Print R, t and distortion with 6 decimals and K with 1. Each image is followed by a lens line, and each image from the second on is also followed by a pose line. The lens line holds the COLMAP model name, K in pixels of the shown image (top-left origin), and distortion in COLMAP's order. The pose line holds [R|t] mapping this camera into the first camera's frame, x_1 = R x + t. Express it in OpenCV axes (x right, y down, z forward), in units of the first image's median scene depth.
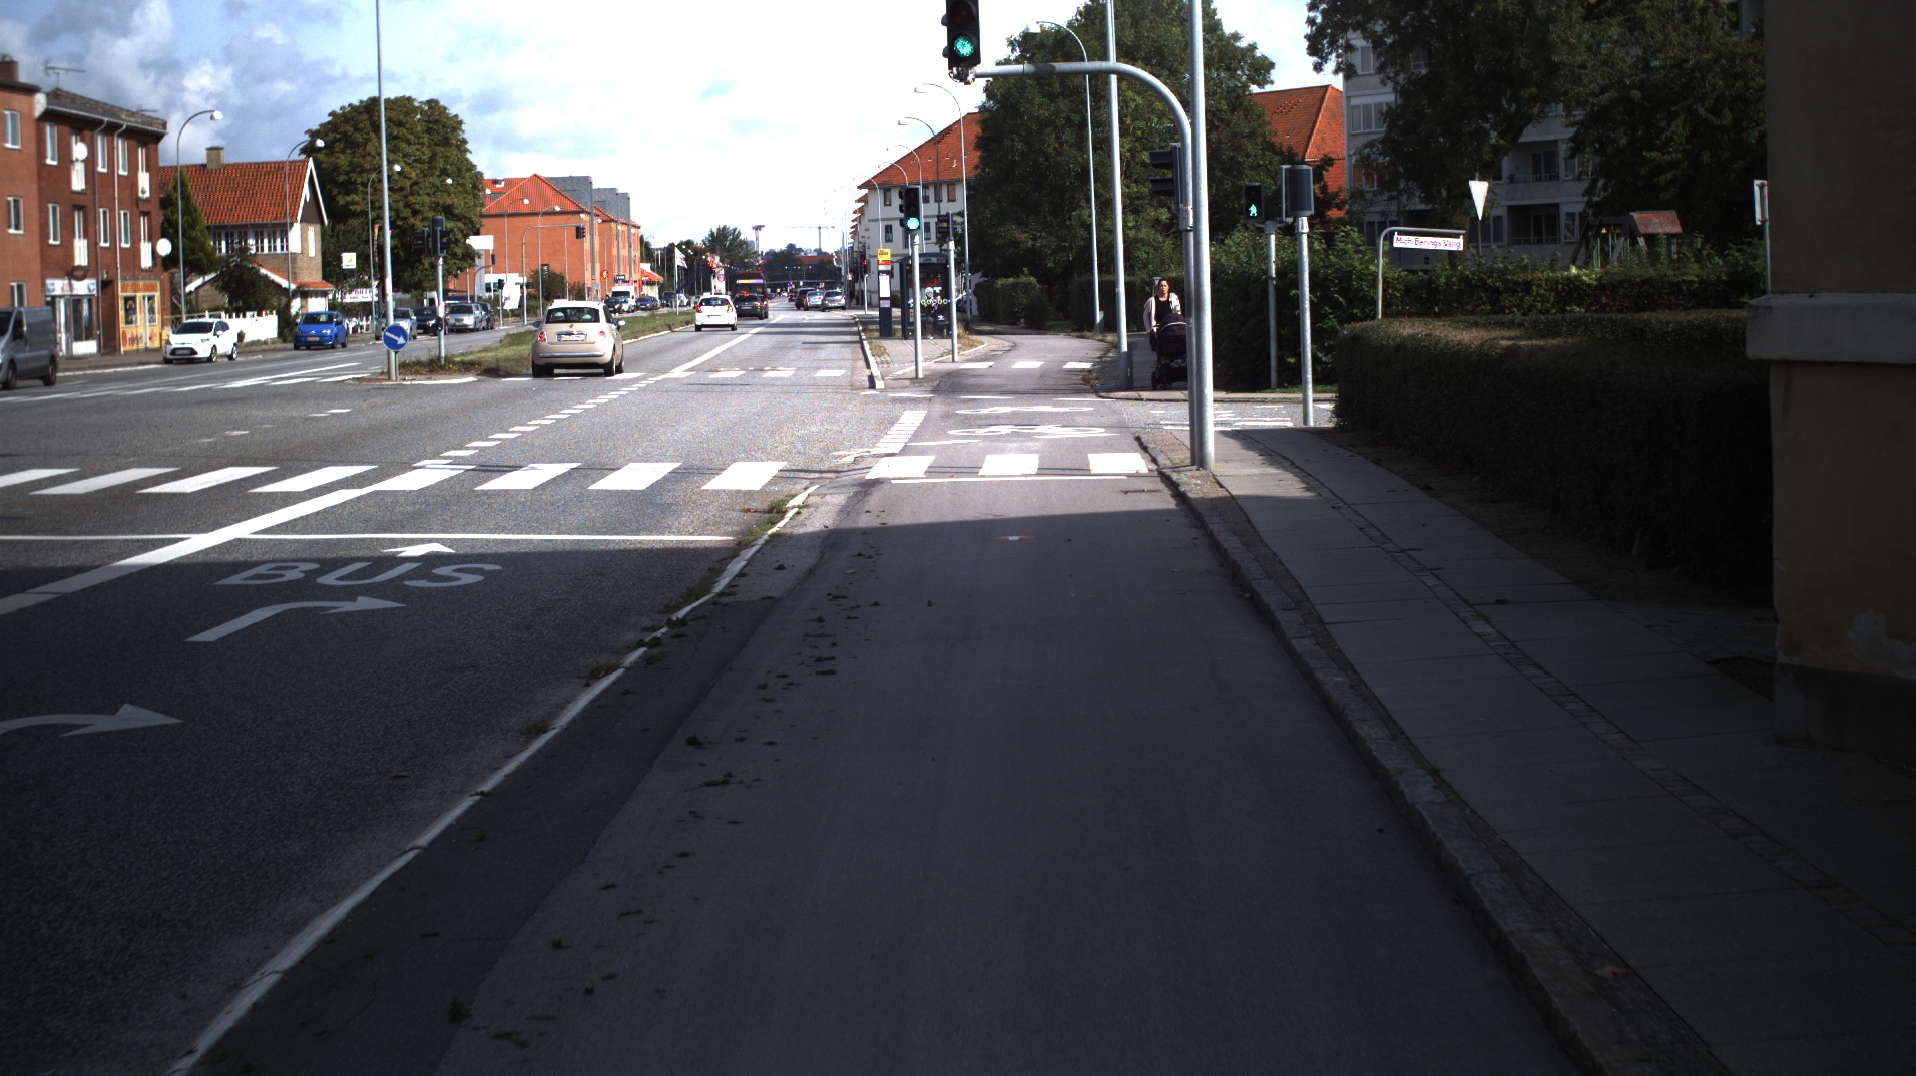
lens RADIAL K [[3343.3, 0, 958.0], [0, 3343.3, 538.0], [0, 0, 1]] dist [-0.265886, 0.223006]
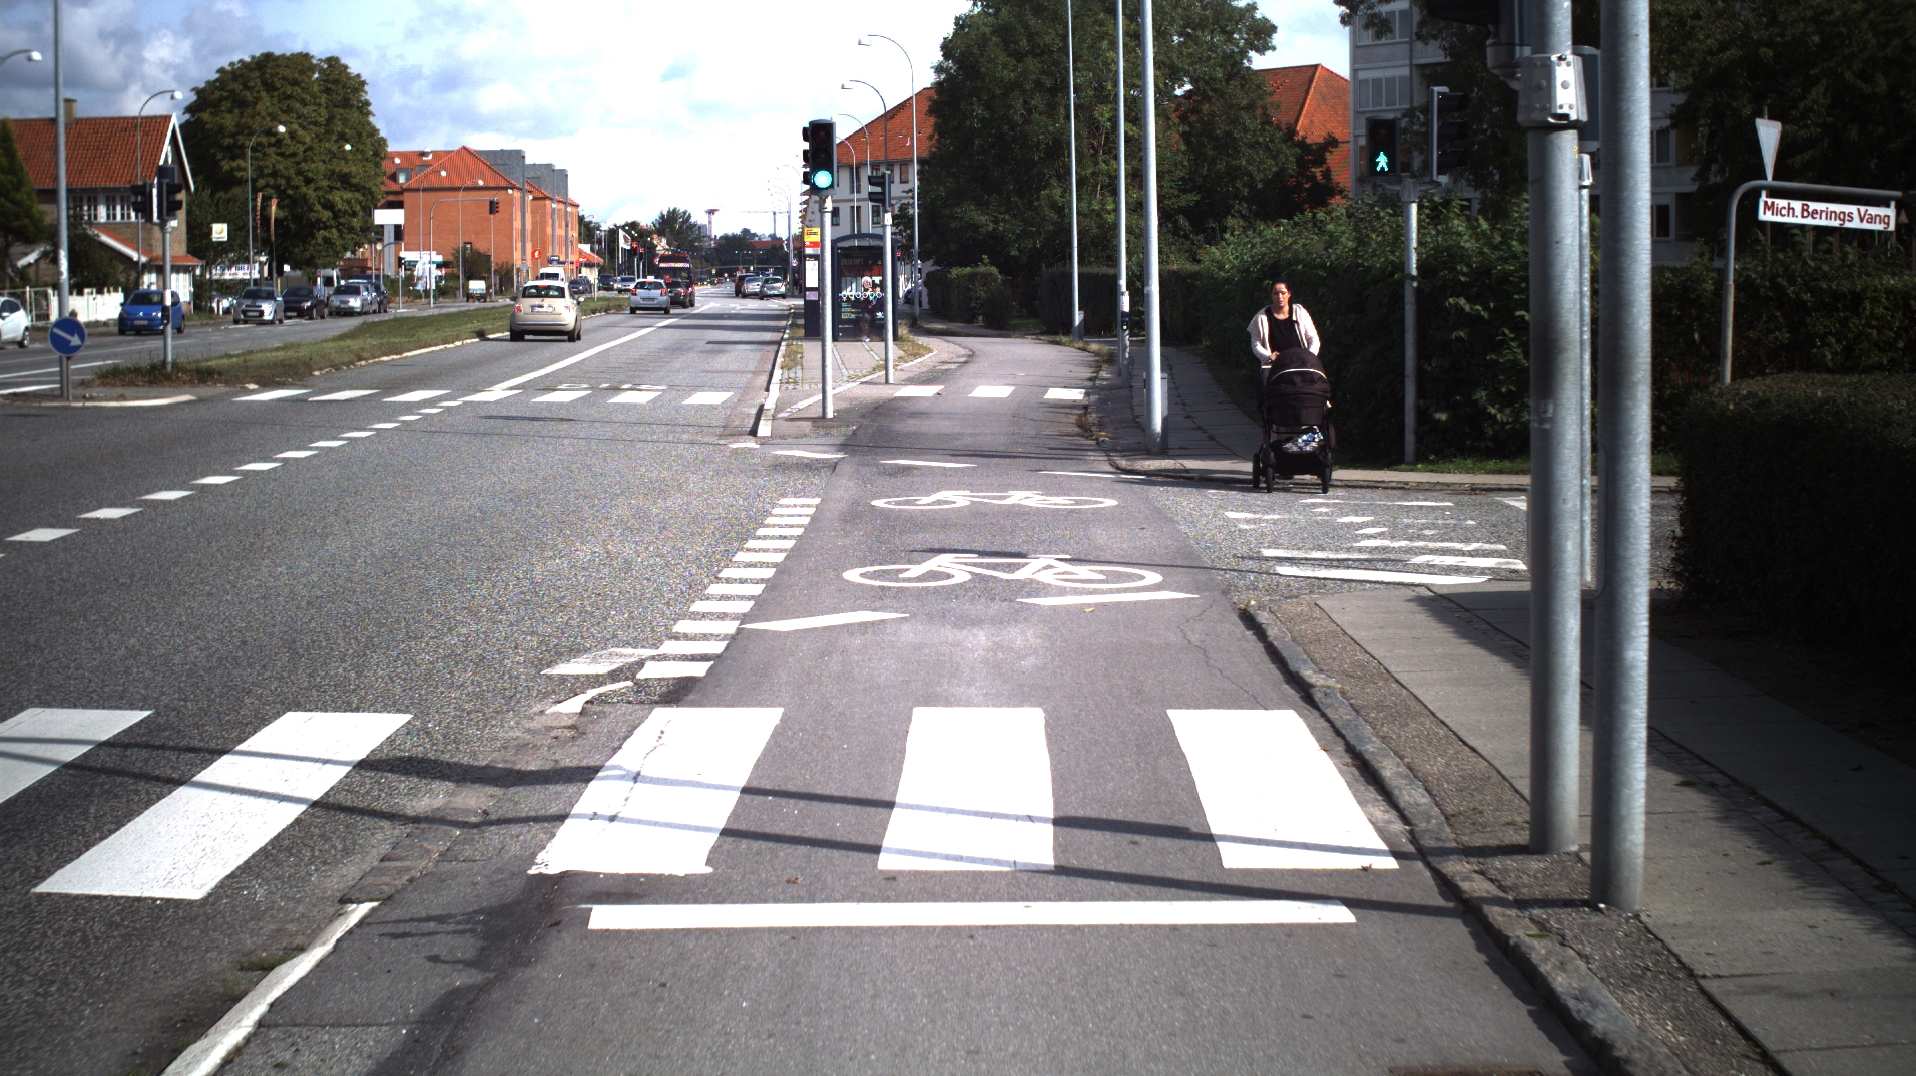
lens RADIAL K [[3343.3, 0, 958.0], [0, 3343.3, 538.0], [0, 0, 1]] dist [-0.265886, 0.223006]
pose [[0.999668, 0.020737, 0.015284, 0.001825], [-0.020787, 0.999779, 0.003141, -0.011552], [-0.015216, -0.003458, 0.999878, 0.149722]]
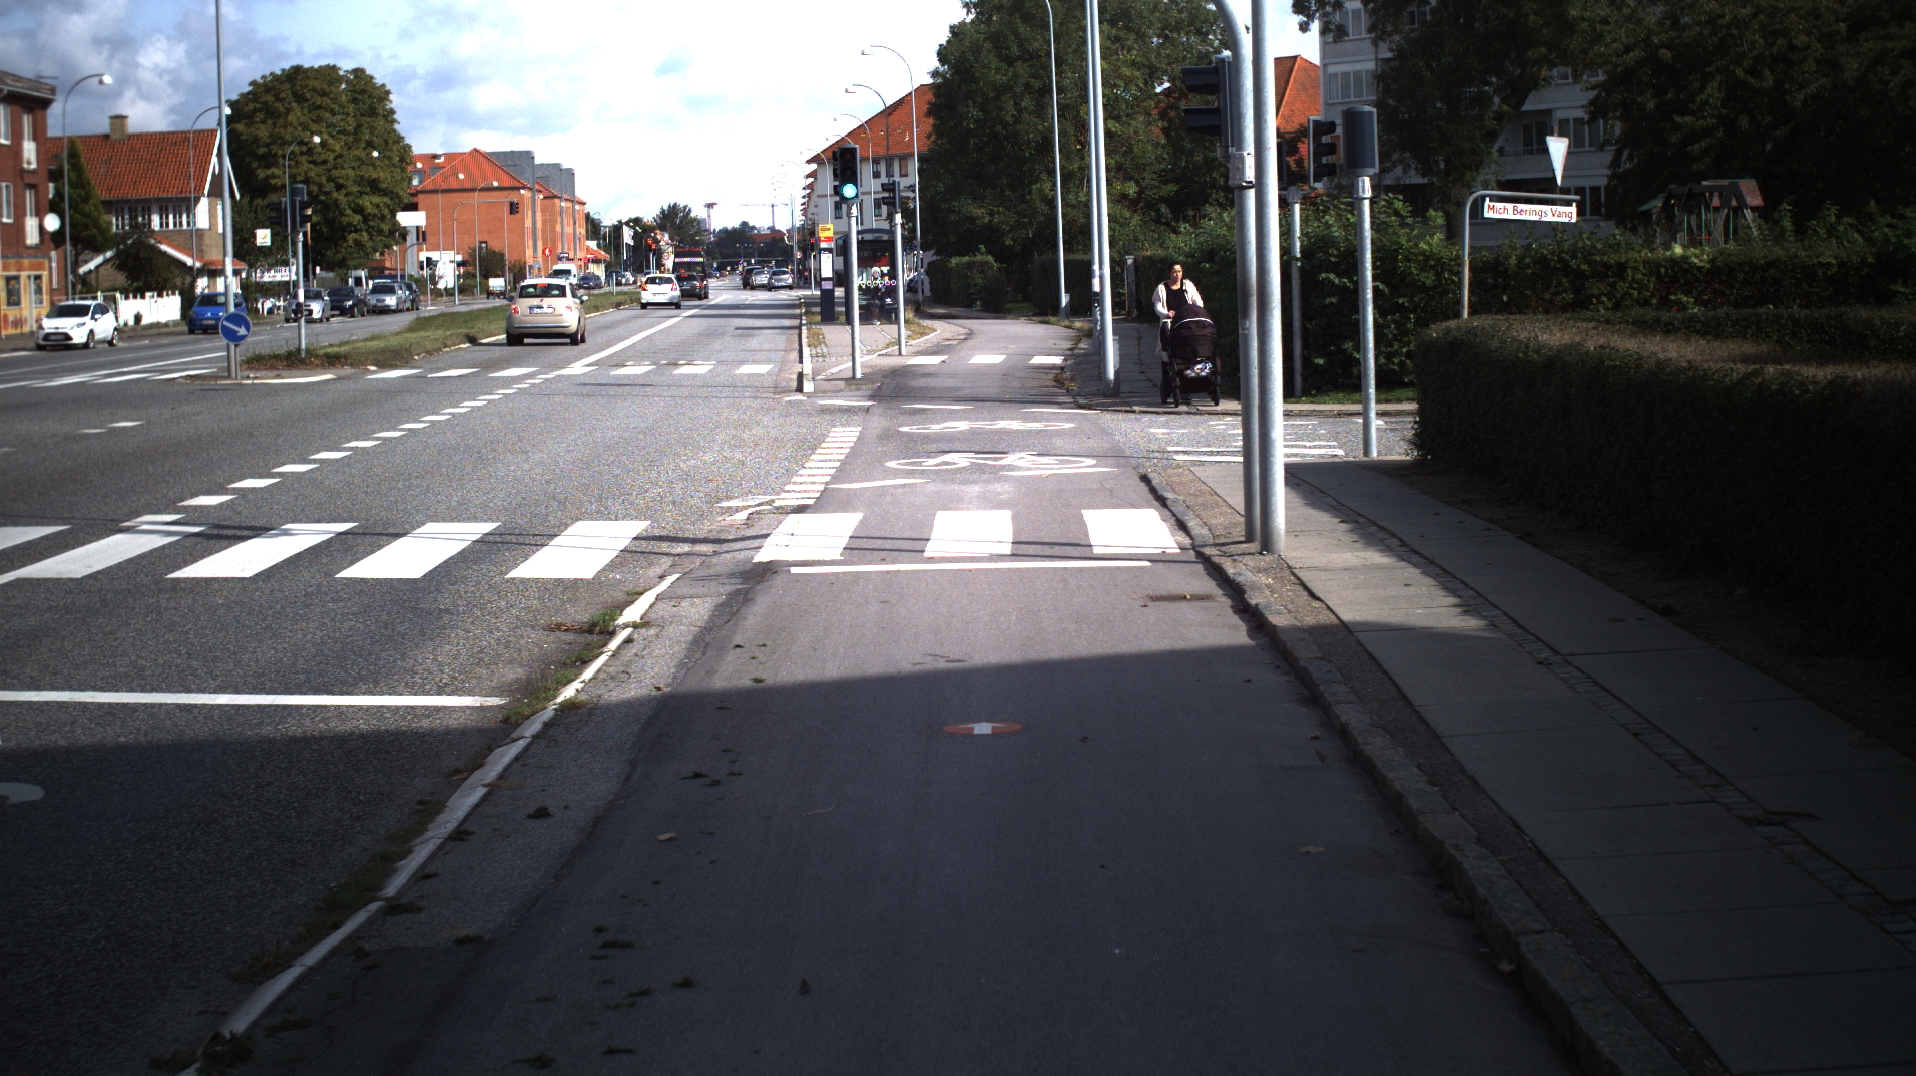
lens RADIAL K [[3343.3, 0, 958.0], [0, 3343.3, 538.0], [0, 0, 1]] dist [-0.265886, 0.223006]
pose [[0.999902, 0.000877, 0.013948, 0.000796], [-0.000969, 0.999978, 0.006538, -0.005932], [-0.013942, -0.006551, 0.999881, 0.074796]]
